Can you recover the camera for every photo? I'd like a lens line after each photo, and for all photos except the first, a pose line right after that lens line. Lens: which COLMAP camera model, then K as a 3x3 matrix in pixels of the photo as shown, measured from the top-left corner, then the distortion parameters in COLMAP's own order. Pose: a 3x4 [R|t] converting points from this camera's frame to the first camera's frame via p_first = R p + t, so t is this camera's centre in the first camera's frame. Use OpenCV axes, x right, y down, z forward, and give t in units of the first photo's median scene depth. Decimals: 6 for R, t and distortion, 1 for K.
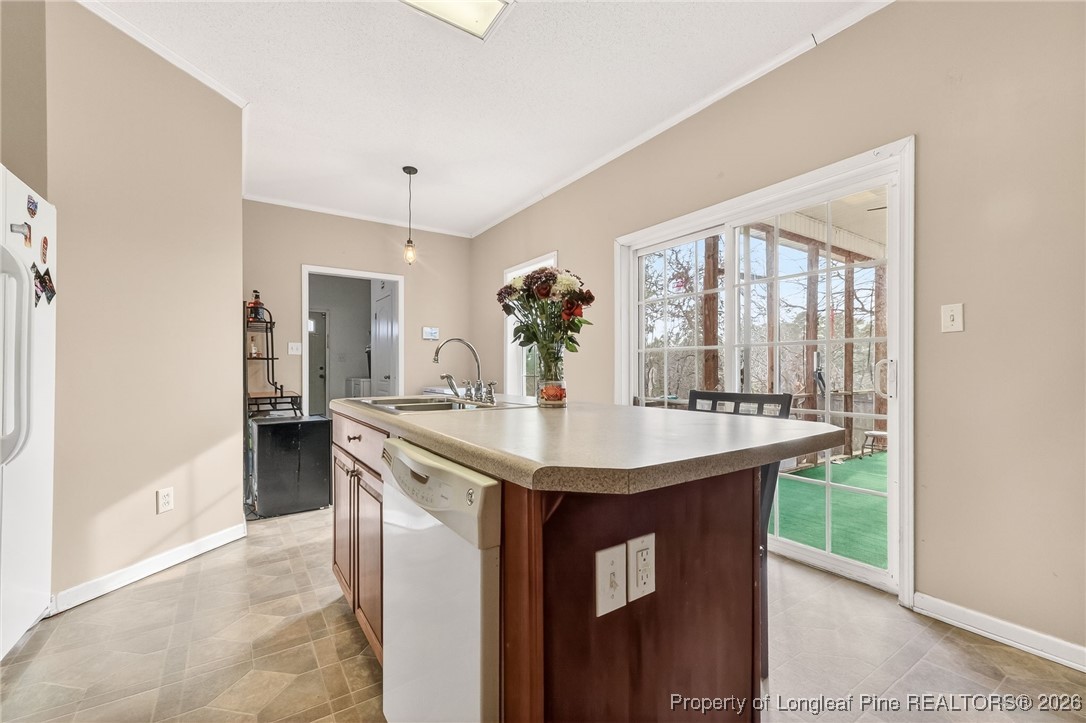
lens RADIAL K [[459.4, 0, 540.6], [0, 459.4, 368.9], [0, 0, 1]] dist [0.001732, 0.000083]
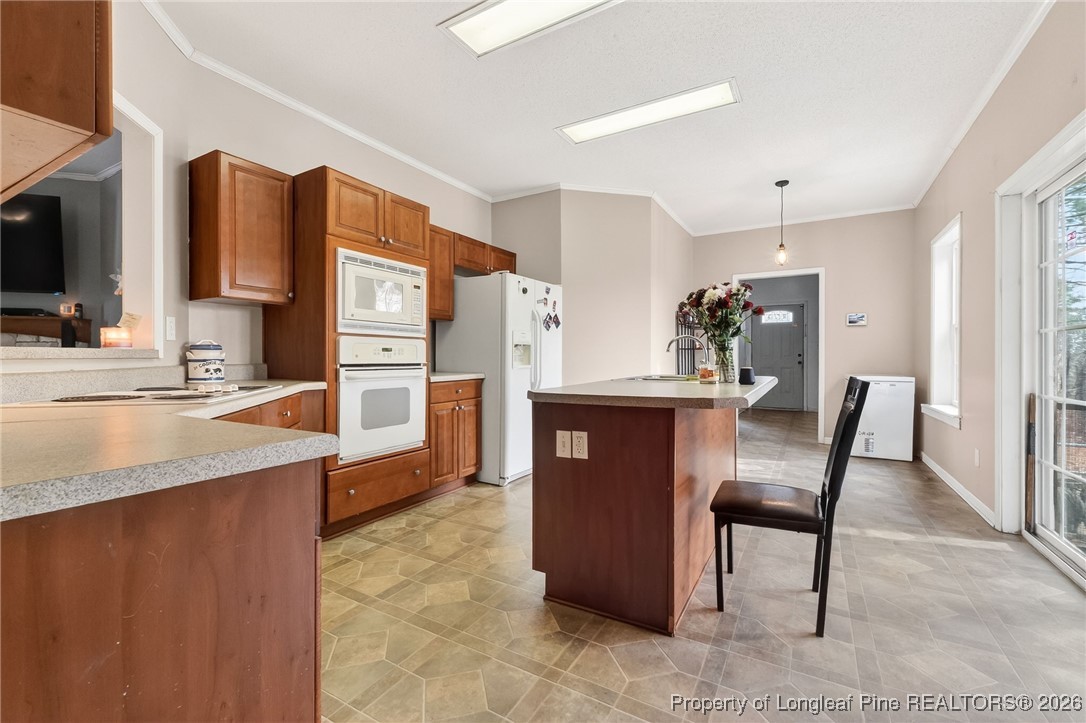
lens RADIAL K [[459.4, 0, 548.3], [0, 459.4, 358.0], [0, 0, 1]] dist [0.001732, 0.000083]
pose [[0.426682, 0.004637, -0.904390, 1.118749], [0.000468, 0.999986, 0.005348, -0.002818], [0.904401, -0.002706, 0.426674, -0.048680]]
